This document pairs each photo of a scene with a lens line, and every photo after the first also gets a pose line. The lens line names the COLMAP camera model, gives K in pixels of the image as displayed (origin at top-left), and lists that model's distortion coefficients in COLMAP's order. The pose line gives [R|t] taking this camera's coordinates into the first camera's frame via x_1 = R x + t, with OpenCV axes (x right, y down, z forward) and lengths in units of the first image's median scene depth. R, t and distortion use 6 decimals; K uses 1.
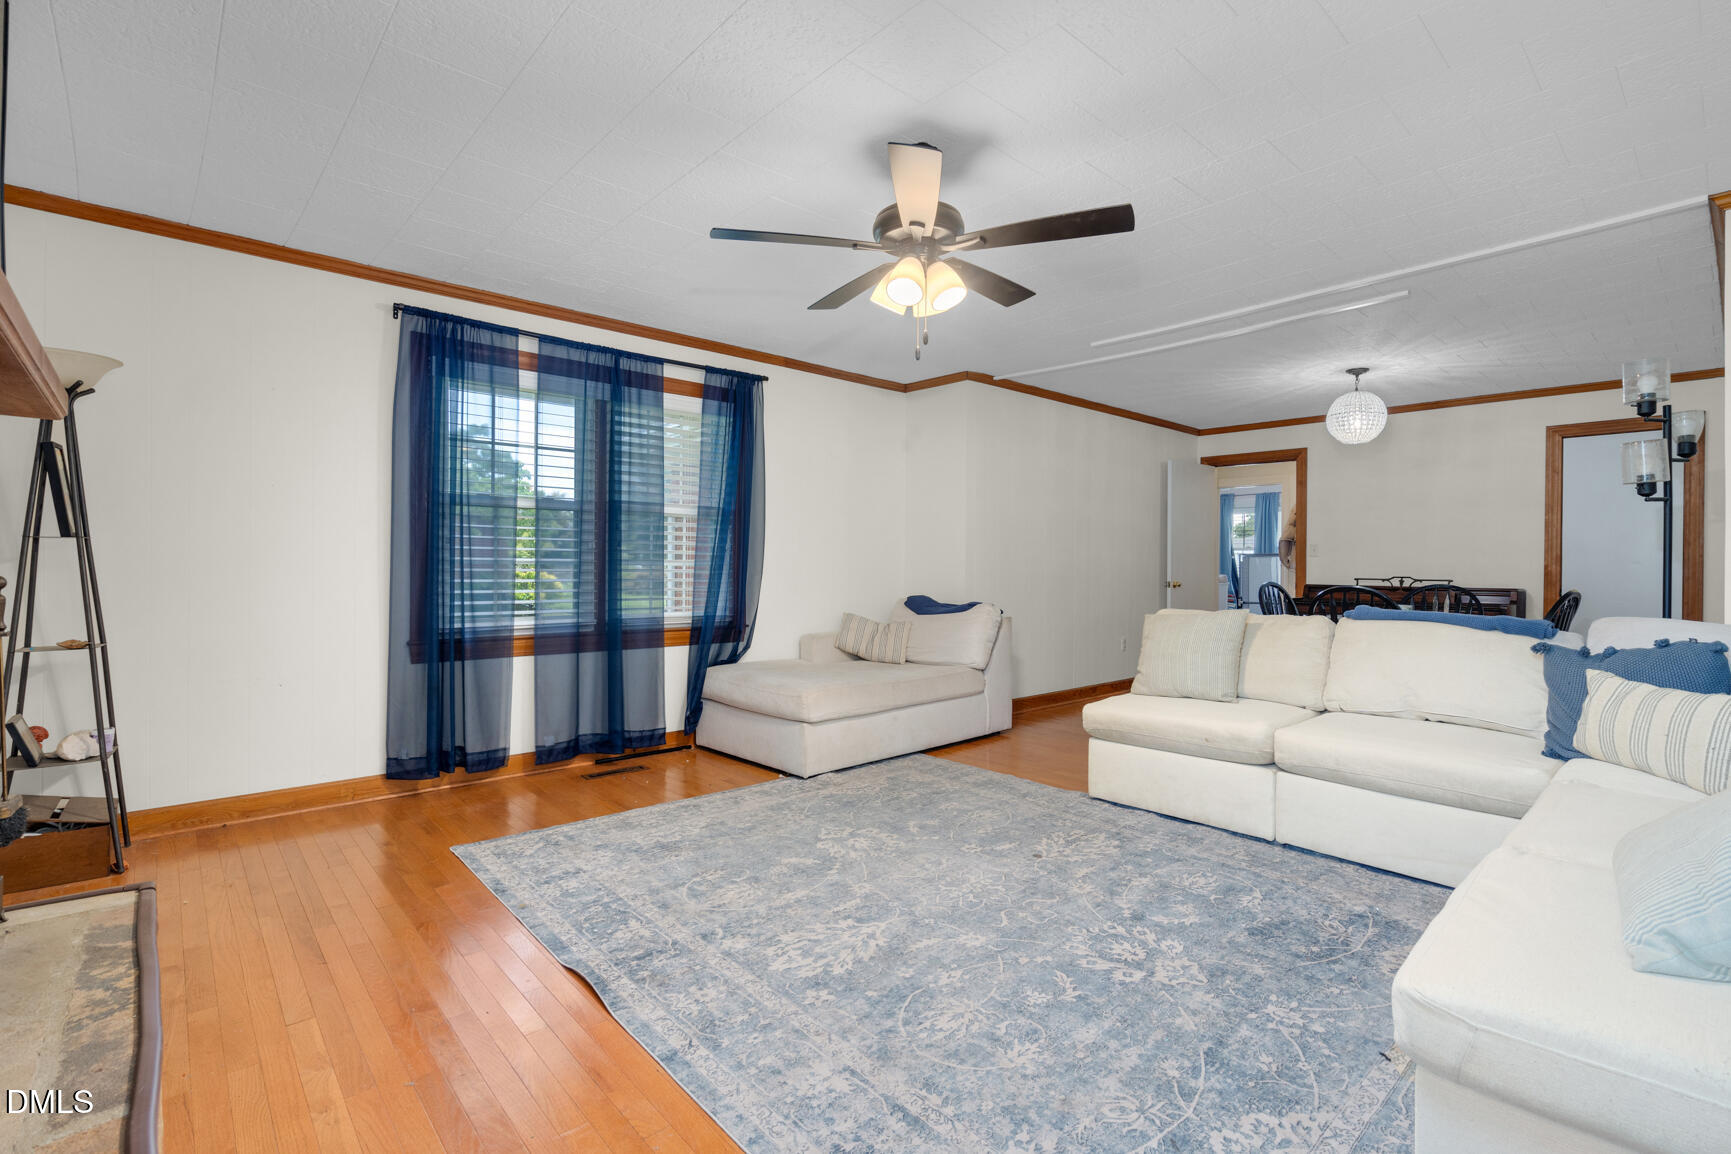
lens RADIAL K [[787.6, 0, 866.6], [0, 787.6, 562.9], [0, 0, 1]] dist [-0.002482, 0.000155]
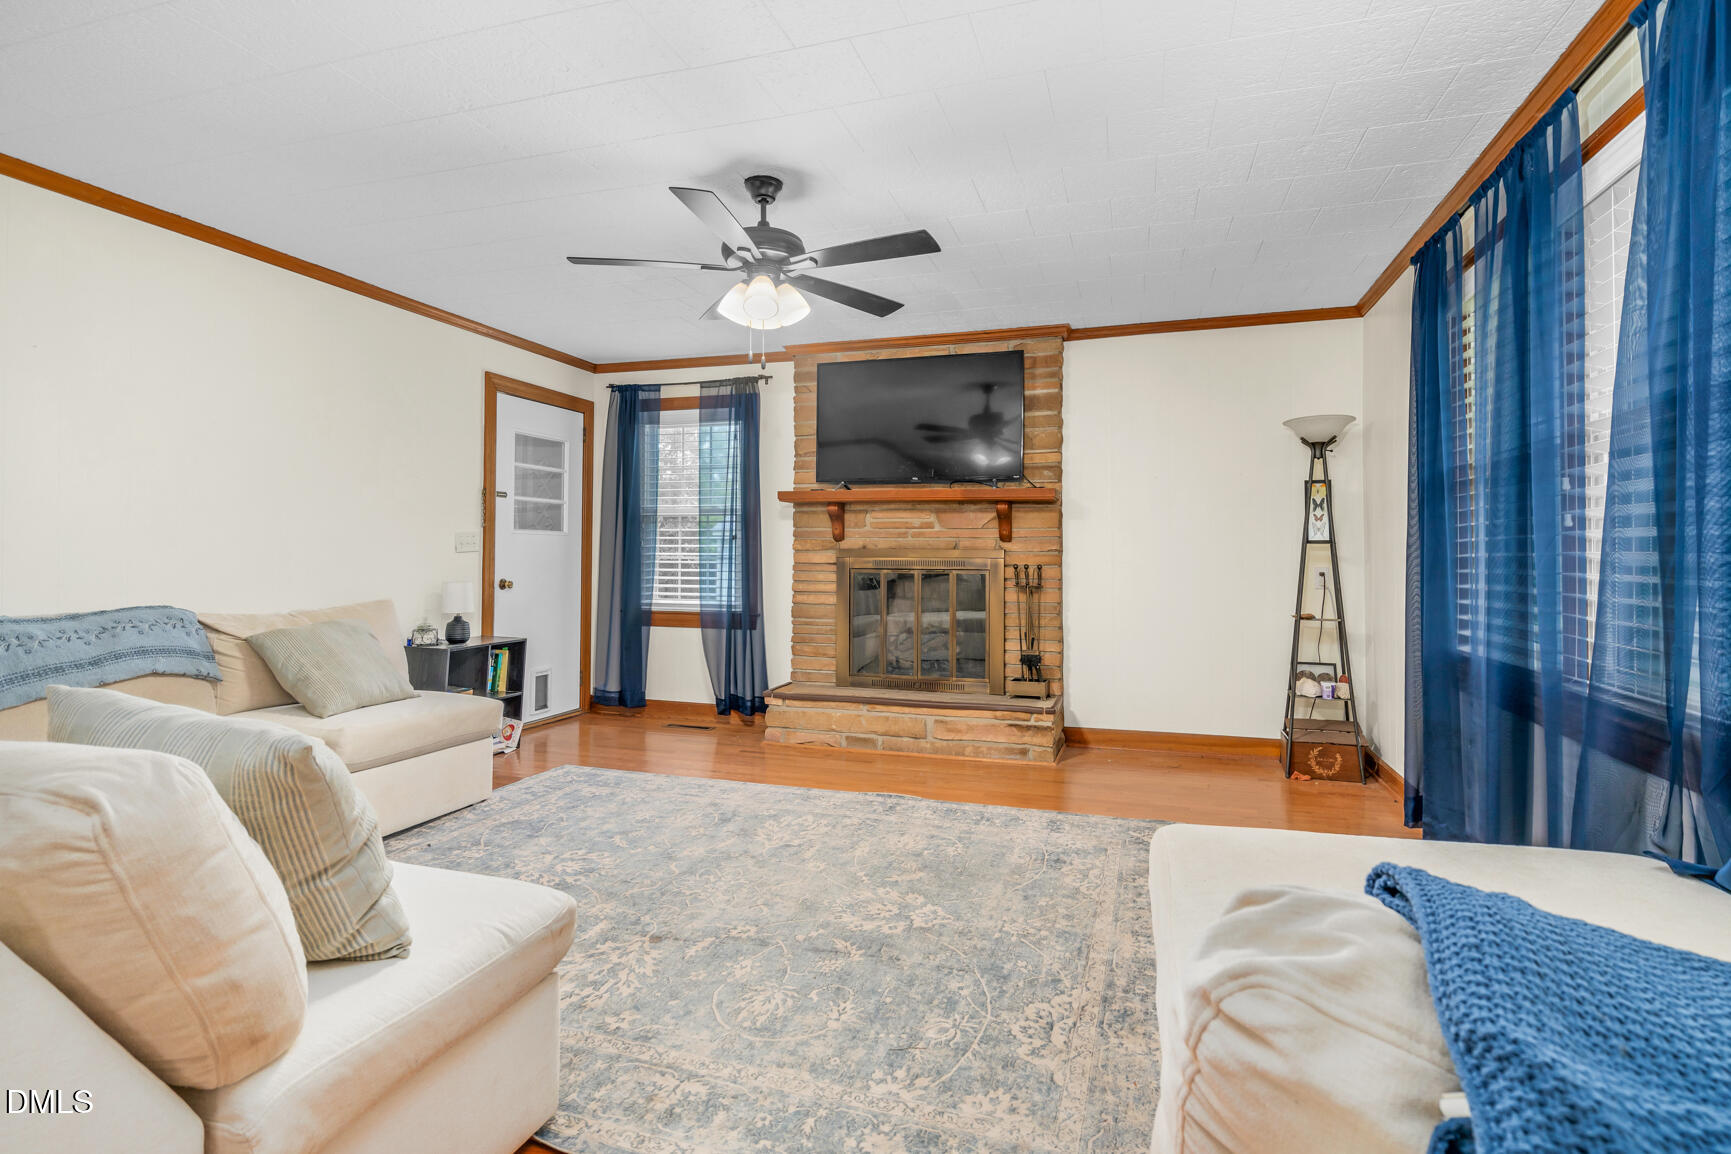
lens RADIAL K [[869.5, 0, 862.4], [0, 869.5, 541.9], [0, 0, 1]] dist [-0.001808, 0.000111]
pose [[-0.872525, -0.018510, -0.488219, 0.488614], [-0.007471, 0.999671, -0.024549, 0.011162], [0.488512, -0.017772, -0.872376, 1.956224]]
